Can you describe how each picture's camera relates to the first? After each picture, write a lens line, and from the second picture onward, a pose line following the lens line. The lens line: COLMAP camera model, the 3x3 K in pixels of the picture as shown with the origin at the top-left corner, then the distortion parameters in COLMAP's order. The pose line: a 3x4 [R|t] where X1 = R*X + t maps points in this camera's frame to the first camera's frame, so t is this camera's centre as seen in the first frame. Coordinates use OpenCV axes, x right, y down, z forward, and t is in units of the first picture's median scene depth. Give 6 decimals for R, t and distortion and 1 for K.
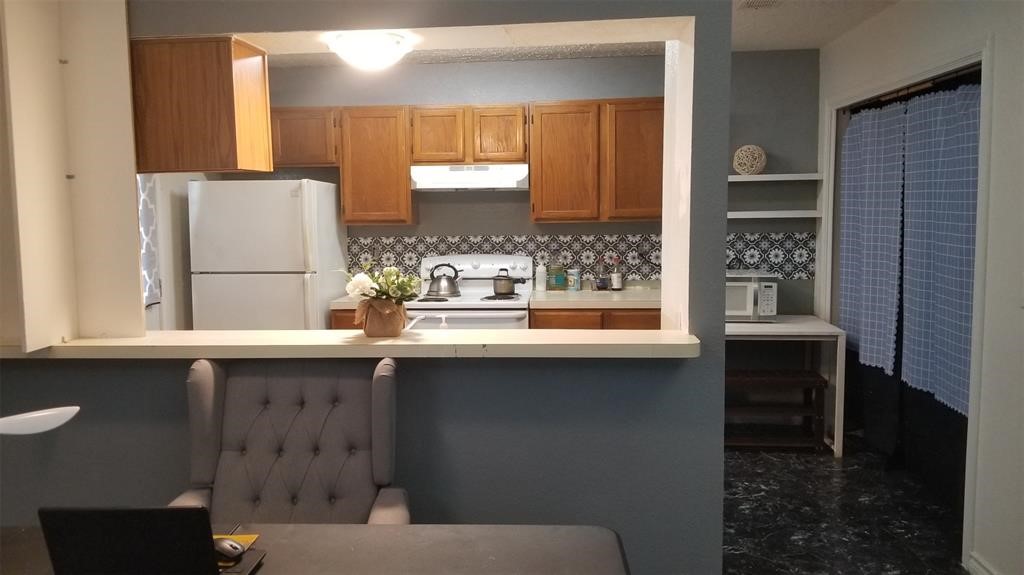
lens RADIAL K [[816.2, 0, 495.1], [0, 816.2, 285.8], [0, 0, 1]] dist [0.076503, -0.004178]
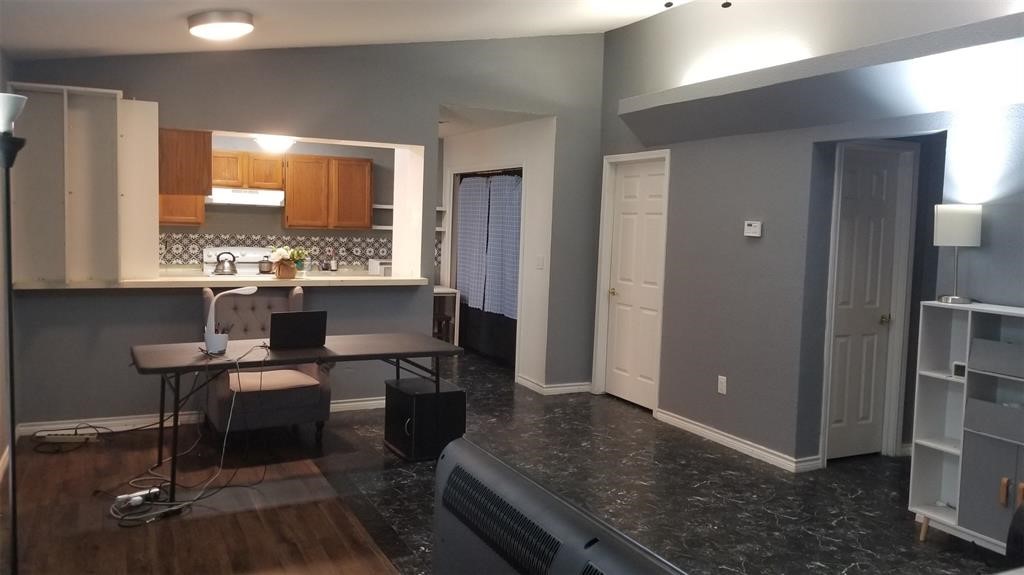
lens RADIAL K [[816.2, 0, 495.1], [0, 816.2, 285.8], [0, 0, 1]] dist [0.076503, -0.004178]
pose [[0.870906, 0.001038, 0.491448, -0.383130], [0.006490, 0.999886, -0.013613, 0.061017], [-0.491406, 0.015045, 0.870800, -0.601133]]
